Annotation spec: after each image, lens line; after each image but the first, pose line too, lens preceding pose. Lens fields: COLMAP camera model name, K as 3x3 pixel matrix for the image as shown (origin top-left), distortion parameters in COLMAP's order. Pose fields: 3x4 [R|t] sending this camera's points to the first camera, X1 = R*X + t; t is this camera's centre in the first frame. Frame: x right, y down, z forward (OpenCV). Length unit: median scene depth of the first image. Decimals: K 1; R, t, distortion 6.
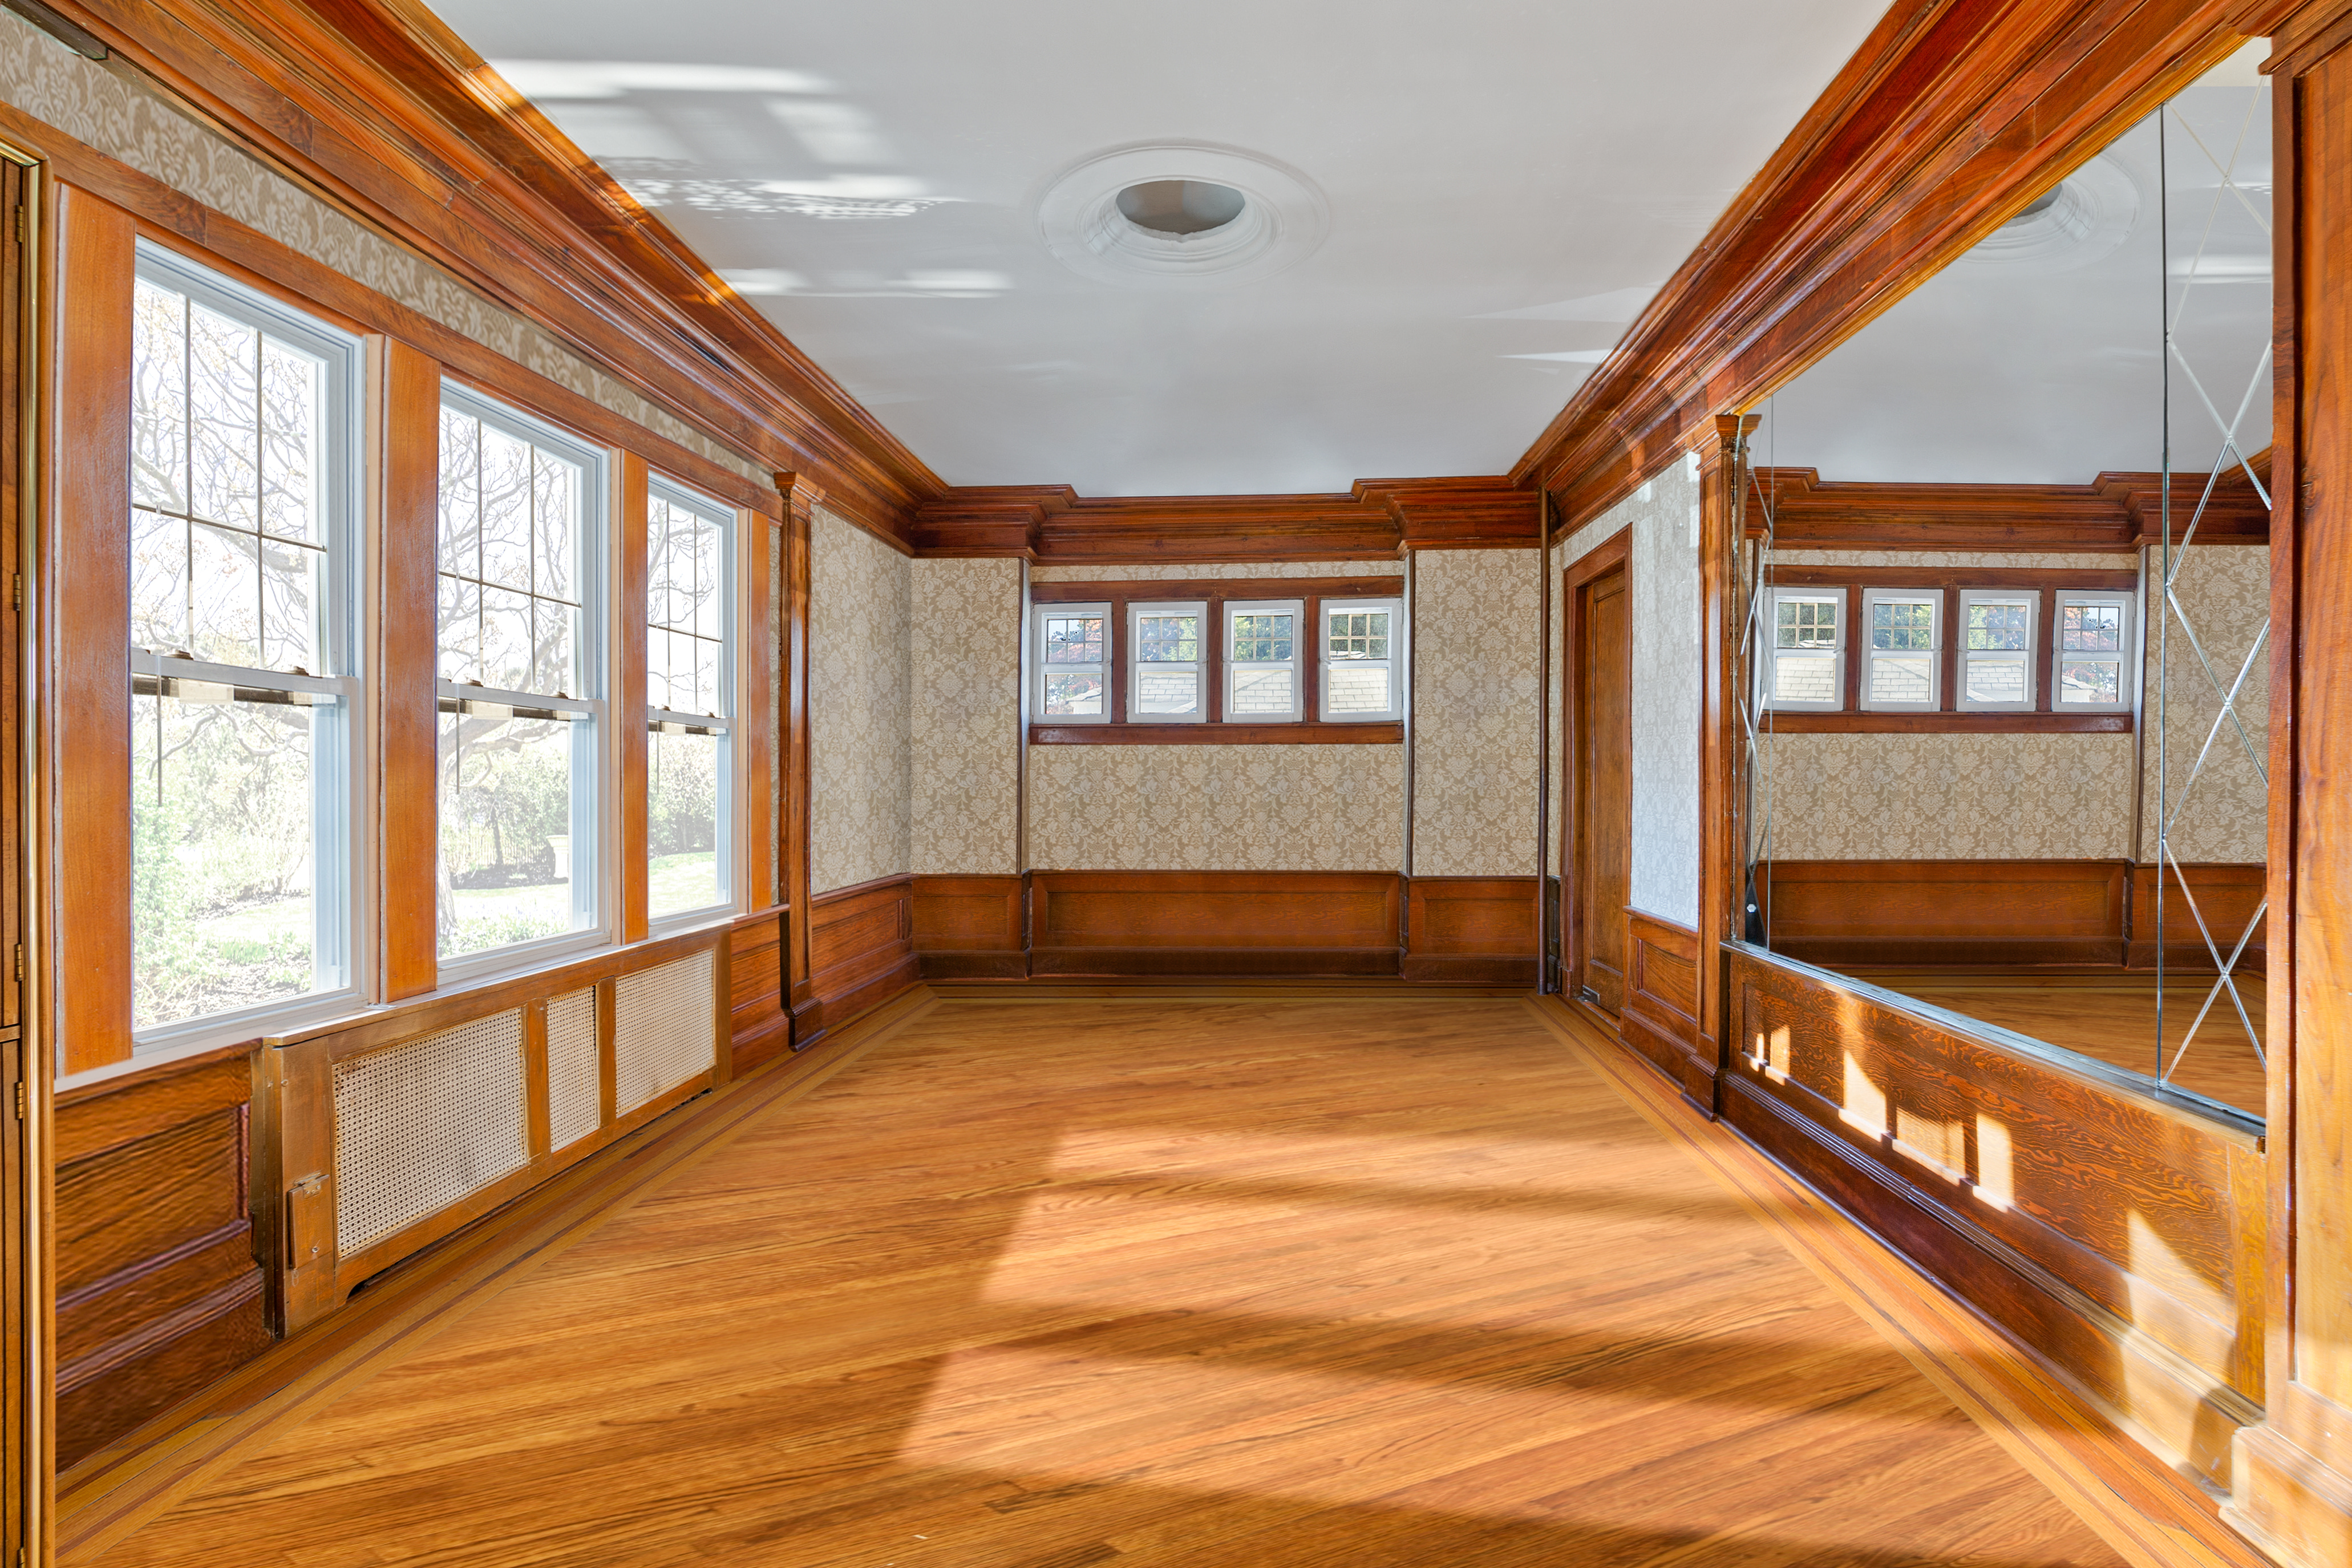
lens RADIAL K [[1082.2, 0, 1175.6], [0, 1082.2, 791.9], [0, 0, 1]] dist [-0.021776, -0.000447]
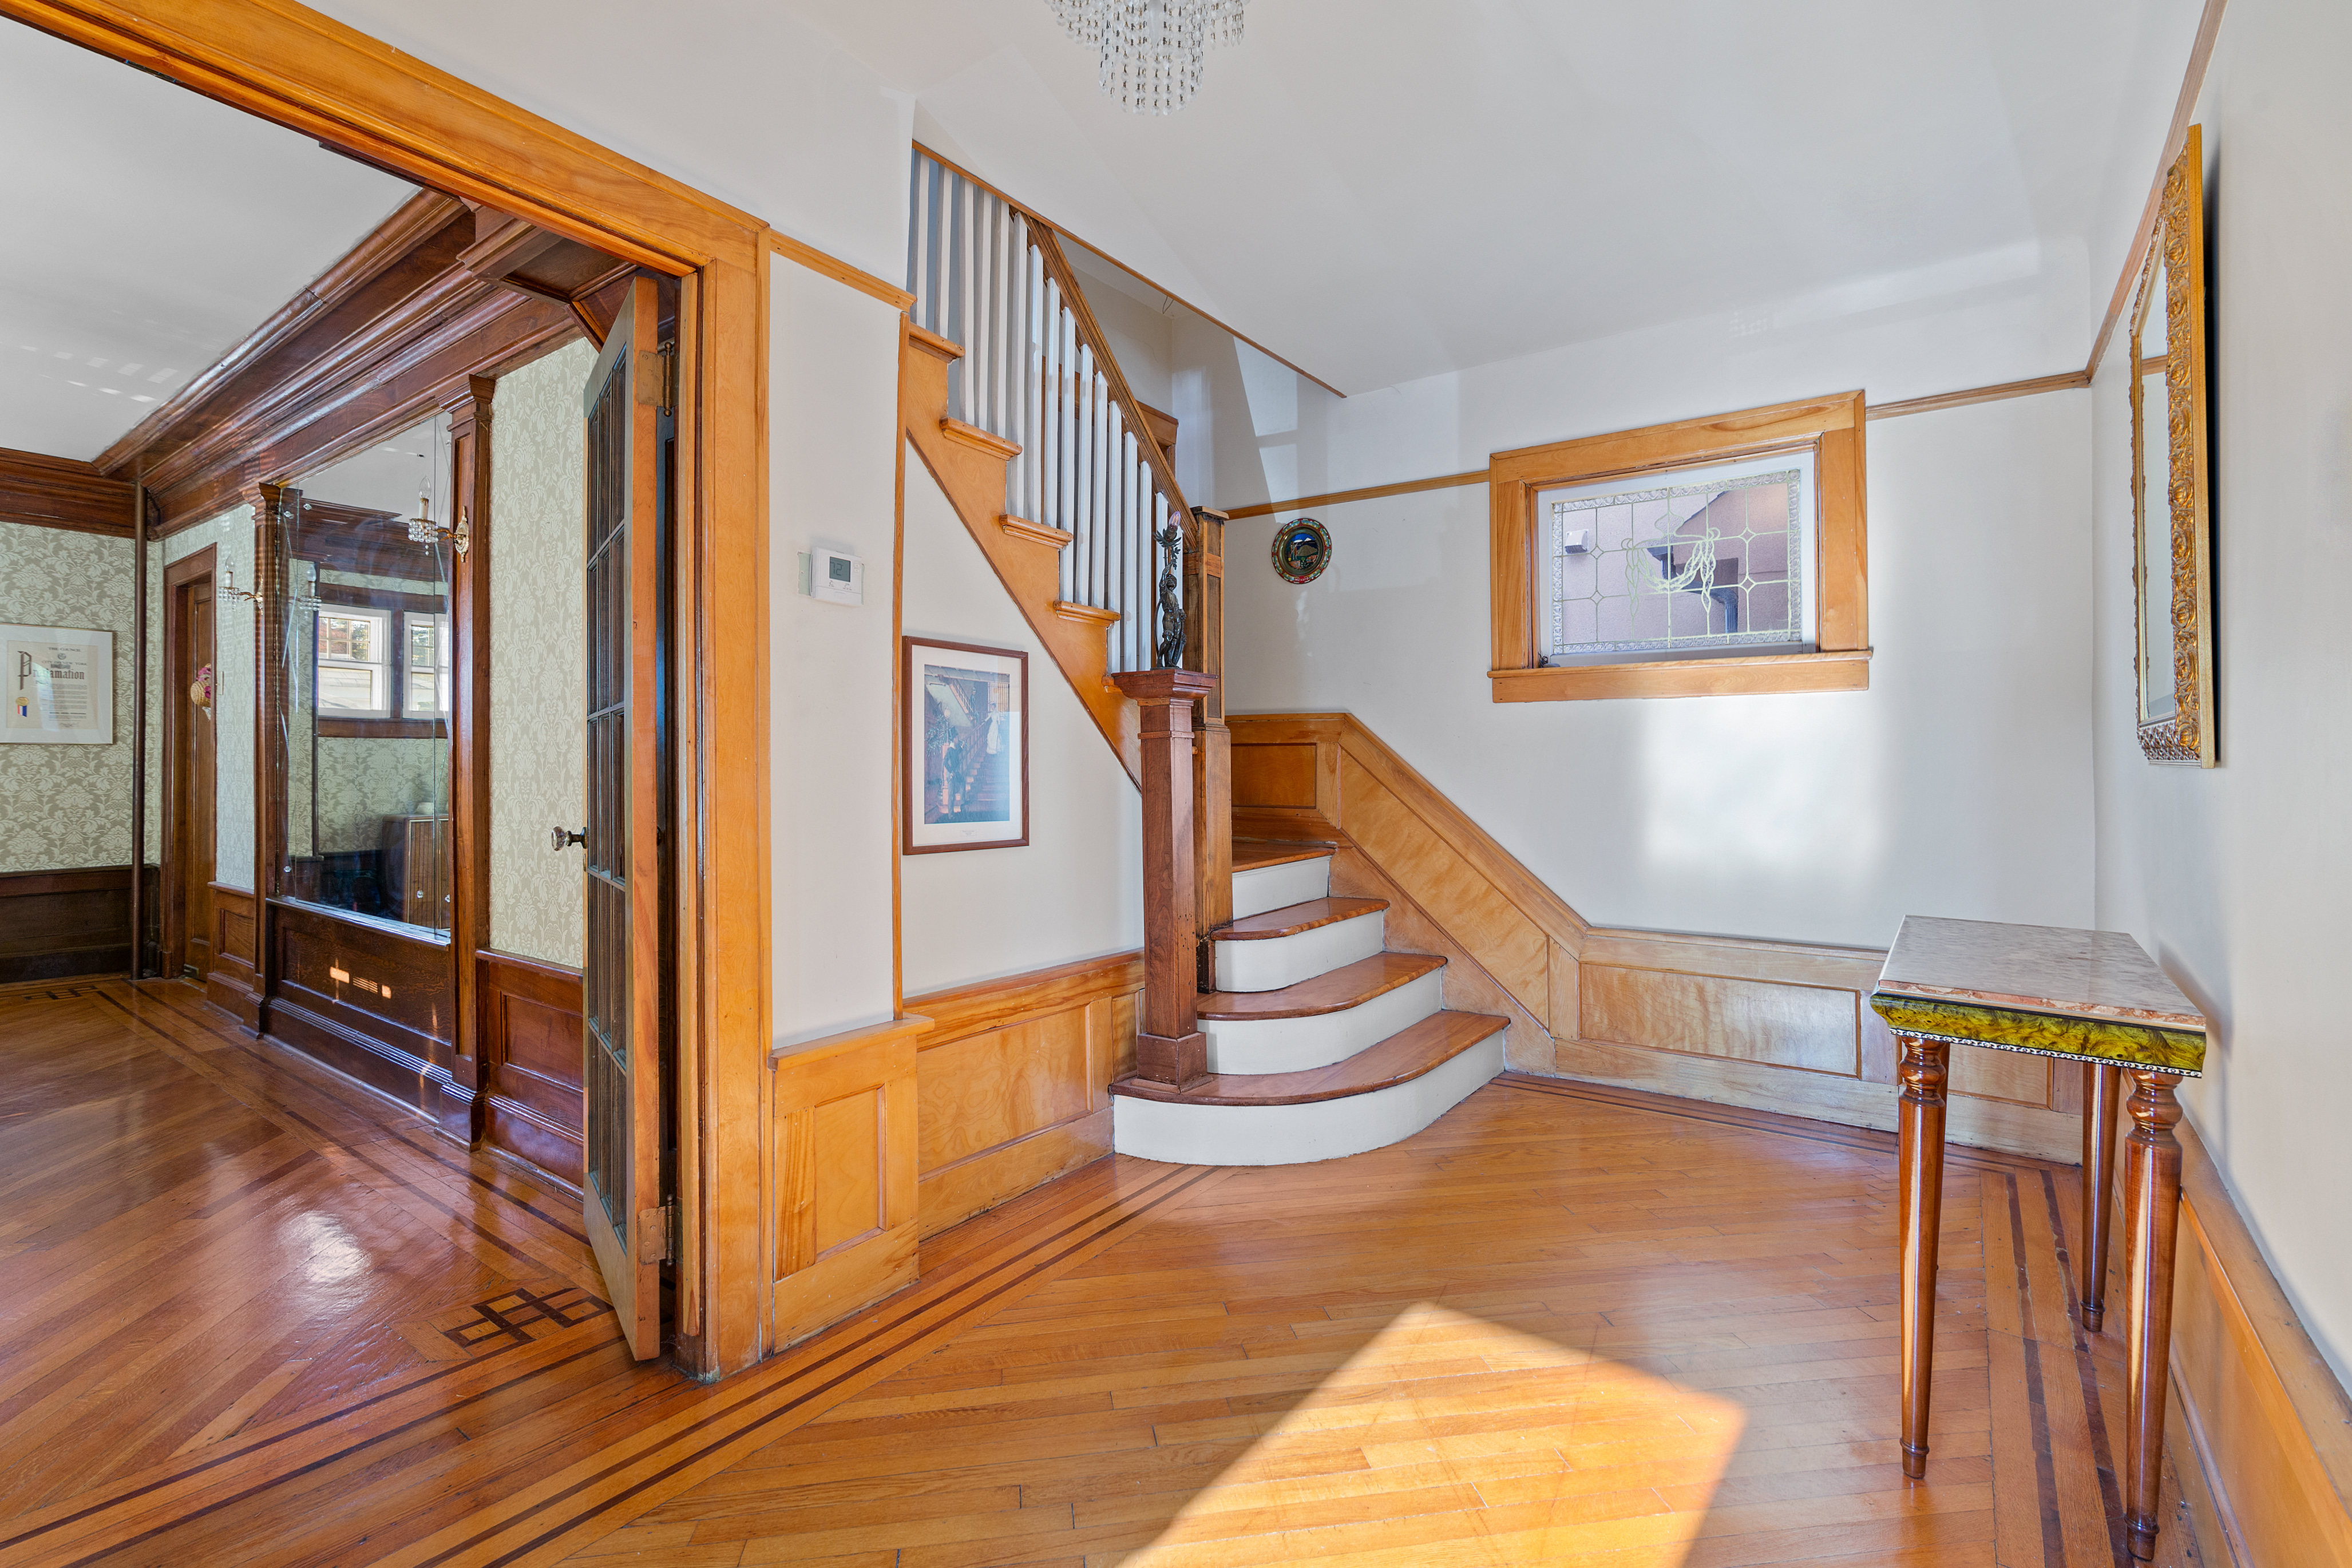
lens RADIAL K [[1082.3, 0, 1176.6], [0, 1082.3, 772.7], [0, 0, 1]] dist [-0.021776, -0.000447]
pose [[0.515403, -0.008396, 0.856907, -0.011560], [0.012669, 0.999917, 0.002177, 0.001764], [-0.856854, 0.009734, 0.515467, -0.376789]]
